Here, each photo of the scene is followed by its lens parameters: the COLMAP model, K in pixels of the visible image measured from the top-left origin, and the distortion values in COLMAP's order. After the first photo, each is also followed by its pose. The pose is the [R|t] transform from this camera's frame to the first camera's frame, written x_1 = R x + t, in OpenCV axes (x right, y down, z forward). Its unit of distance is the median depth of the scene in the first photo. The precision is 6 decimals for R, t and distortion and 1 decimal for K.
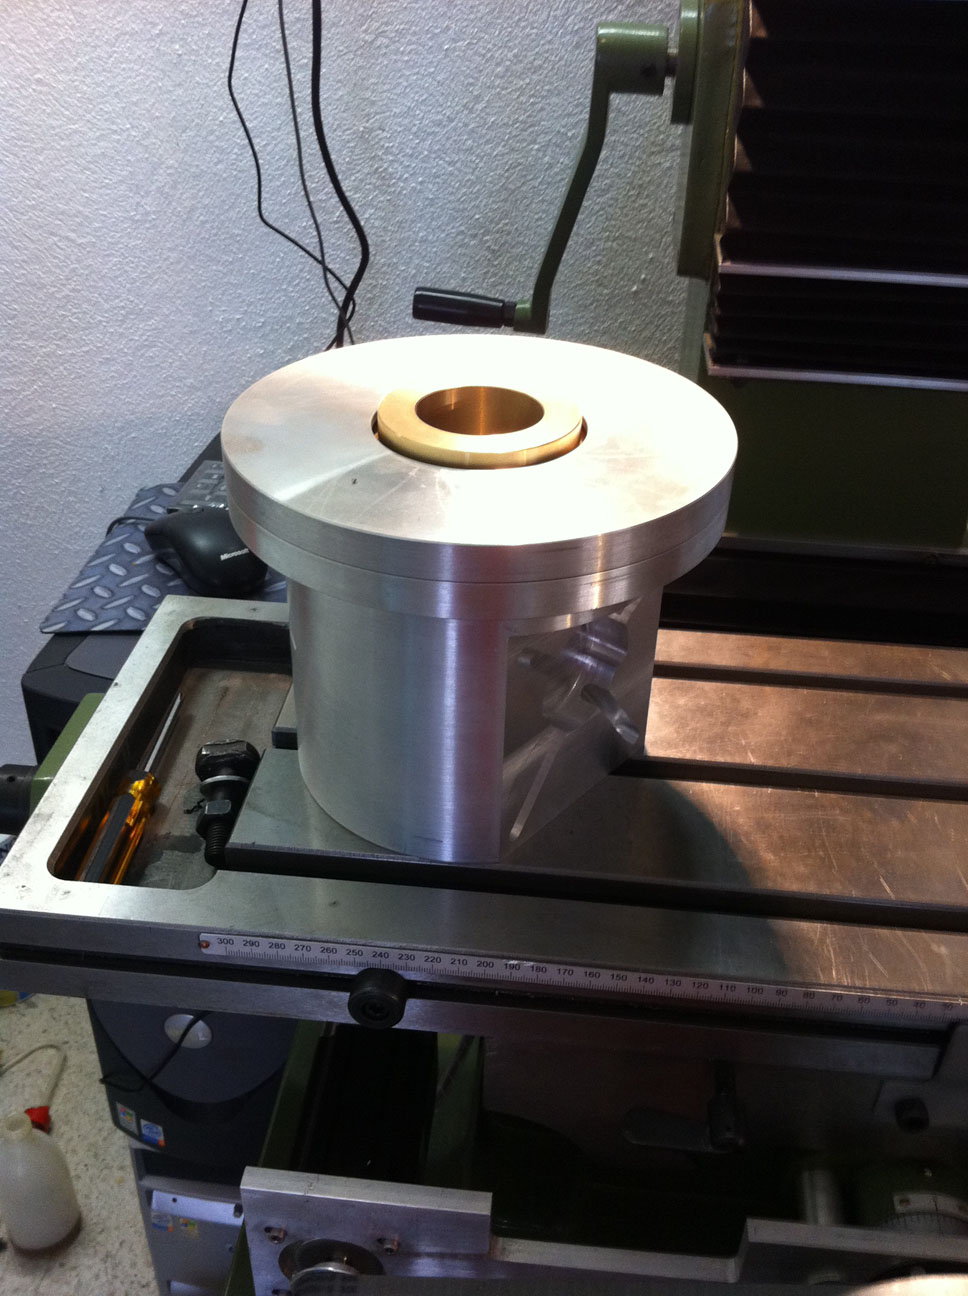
lens RADIAL K [[1219.2, 0, 484.0], [0, 1219.2, 648.0], [0, 0, 1]] dist [0.110149, -0.289943]
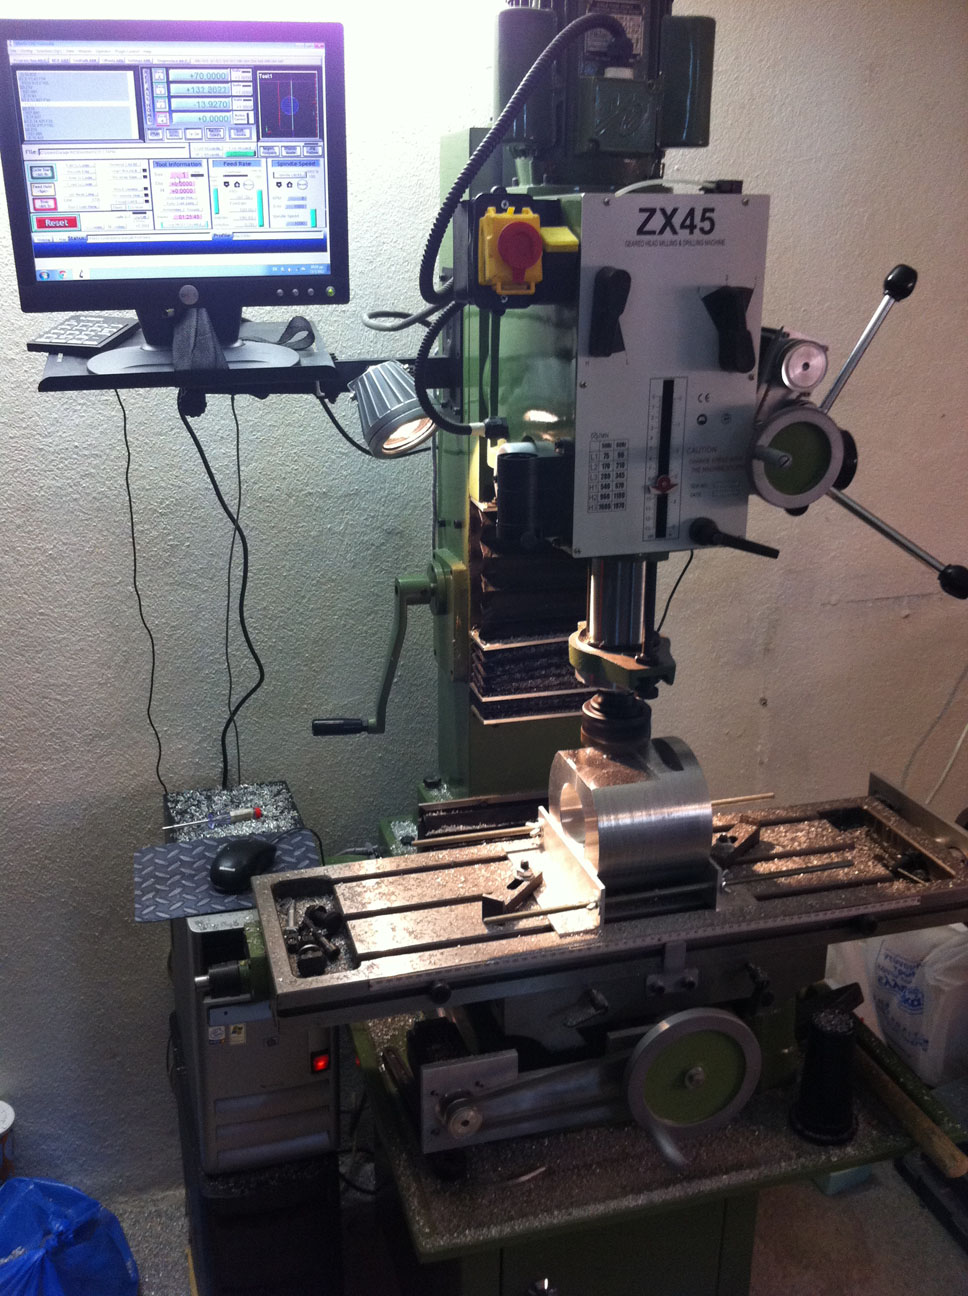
lens RADIAL K [[1219.2, 0, 484.0], [0, 1219.2, 648.0], [0, 0, 1]] dist [0.110149, -0.289943]
pose [[0.931204, -0.131825, 0.339824, -0.399517], [0.215073, 0.951432, -0.220275, 0.097766], [-0.294282, 0.278208, 0.914329, -0.775062]]
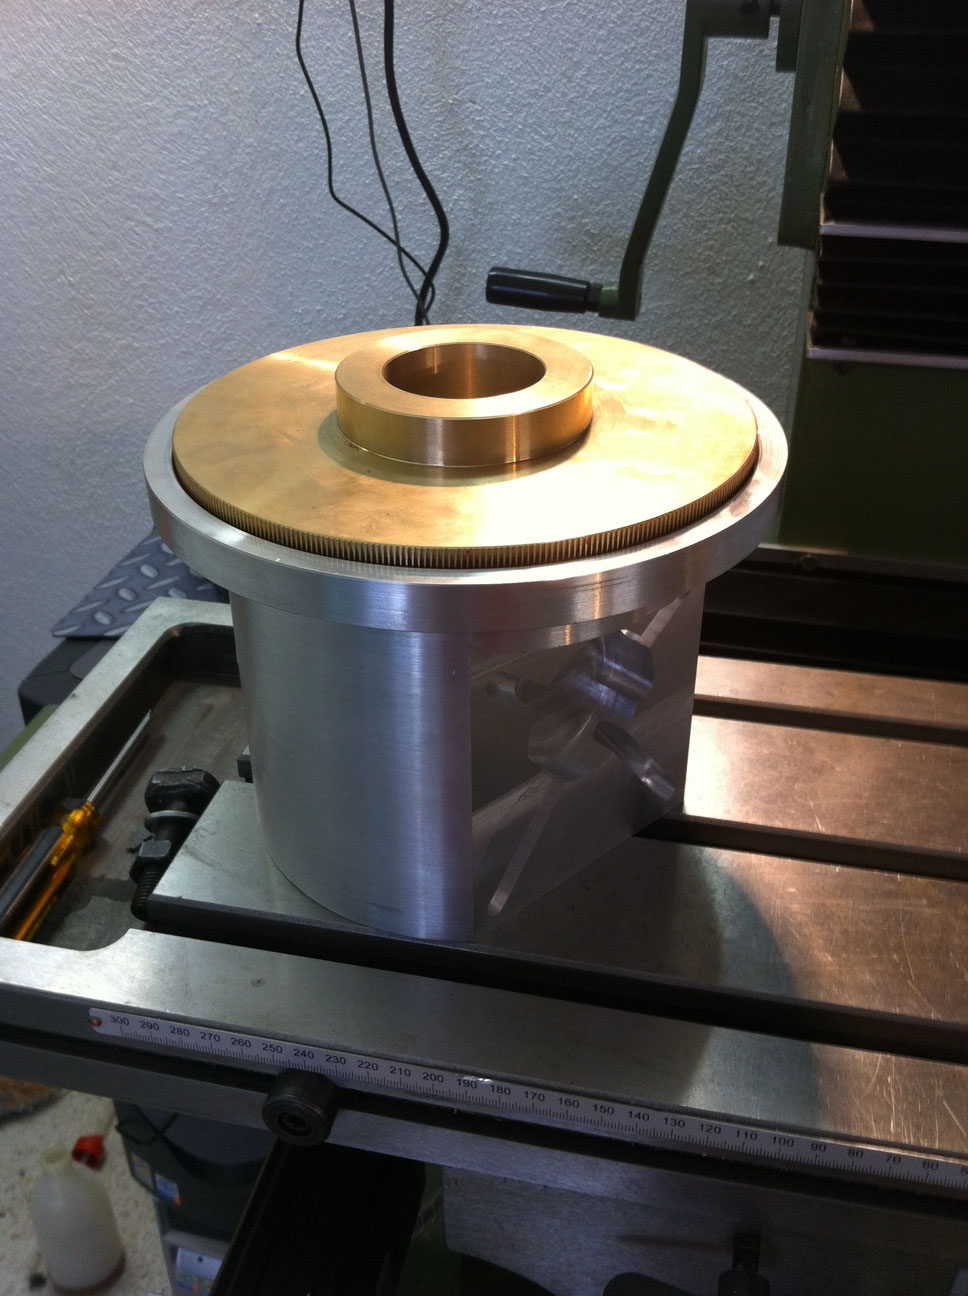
lens RADIAL K [[1232.9, 0, 484.0], [0, 1232.9, 648.0], [0, 0, 1]] dist [0.101712, -0.301330]
pose [[0.992010, 0.040265, -0.119561, 0.054236], [-0.042779, 0.998913, -0.018535, -0.000099], [0.118685, 0.023502, 0.992654, 0.101491]]
